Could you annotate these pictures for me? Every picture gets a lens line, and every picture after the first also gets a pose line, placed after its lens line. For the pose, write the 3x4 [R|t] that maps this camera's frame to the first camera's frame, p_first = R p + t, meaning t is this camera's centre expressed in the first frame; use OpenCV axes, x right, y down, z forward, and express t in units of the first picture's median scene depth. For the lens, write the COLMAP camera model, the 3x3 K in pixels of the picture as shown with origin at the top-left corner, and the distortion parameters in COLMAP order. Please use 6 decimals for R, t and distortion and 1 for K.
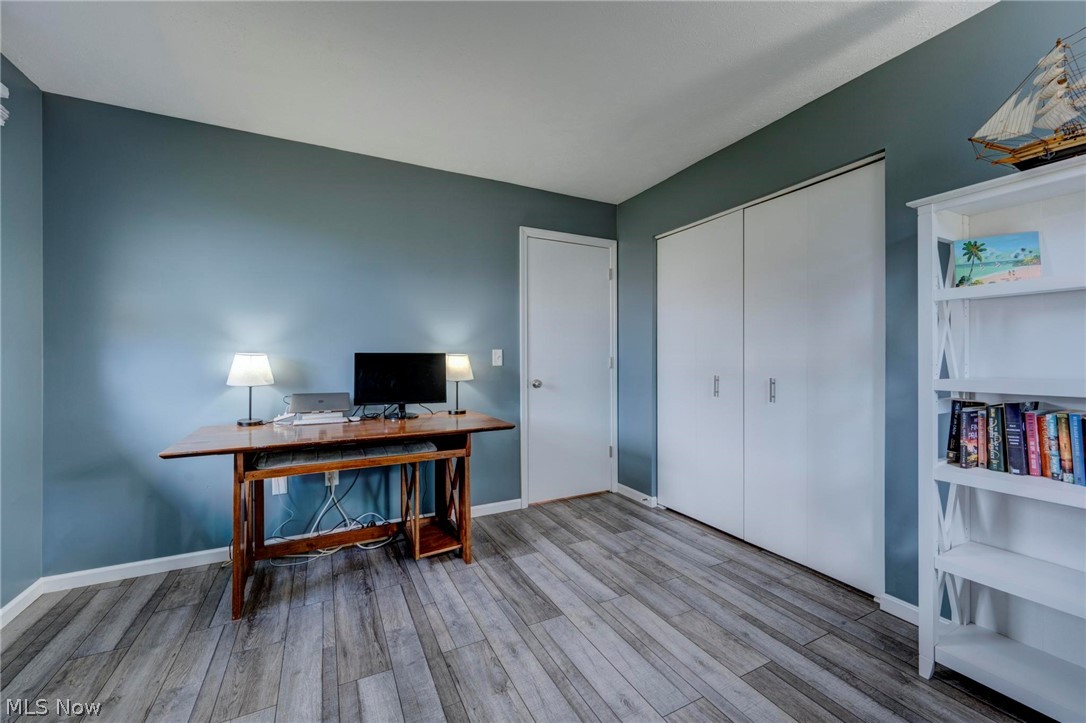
lens RADIAL K [[429.6, 0, 543.3], [0, 429.6, 359.0], [0, 0, 1]] dist [0.000403, -0.000319]
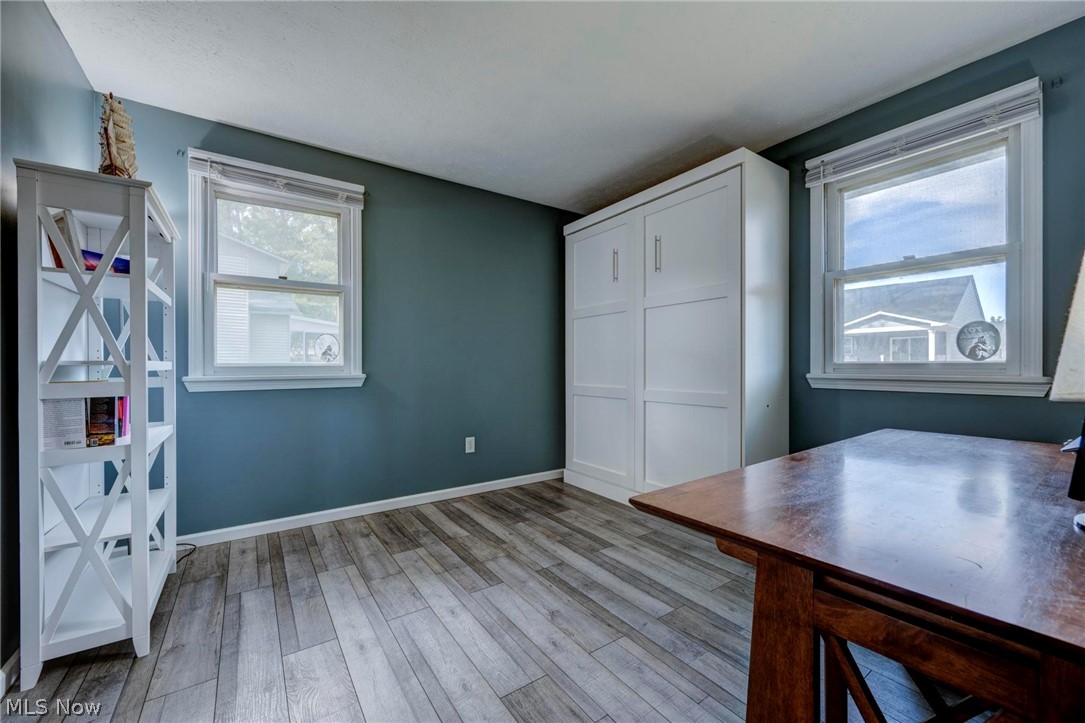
lens RADIAL K [[429.2, 0, 547.1], [0, 429.2, 367.4], [0, 0, 1]] dist [0.000403, -0.000319]
pose [[-0.991176, 0.011657, -0.132037, 0.044055], [0.011329, 0.999931, 0.003235, 0.039823], [0.132066, 0.001711, -0.991240, 1.301101]]
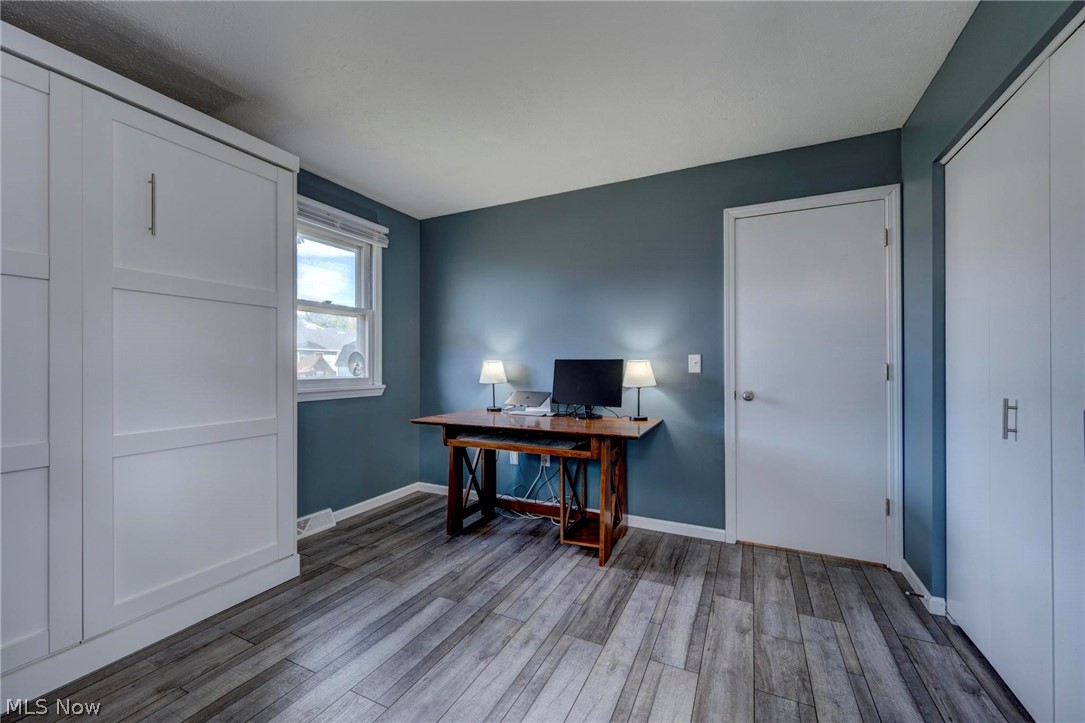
lens RADIAL K [[429.2, 0, 543.1], [0, 429.2, 362.9], [0, 0, 1]] dist [0.000403, -0.000319]
pose [[0.599551, 0.000973, -0.800336, 0.533164], [-0.003215, 0.999994, -0.001193, -0.003064], [0.800330, 0.003289, 0.599551, 0.265839]]
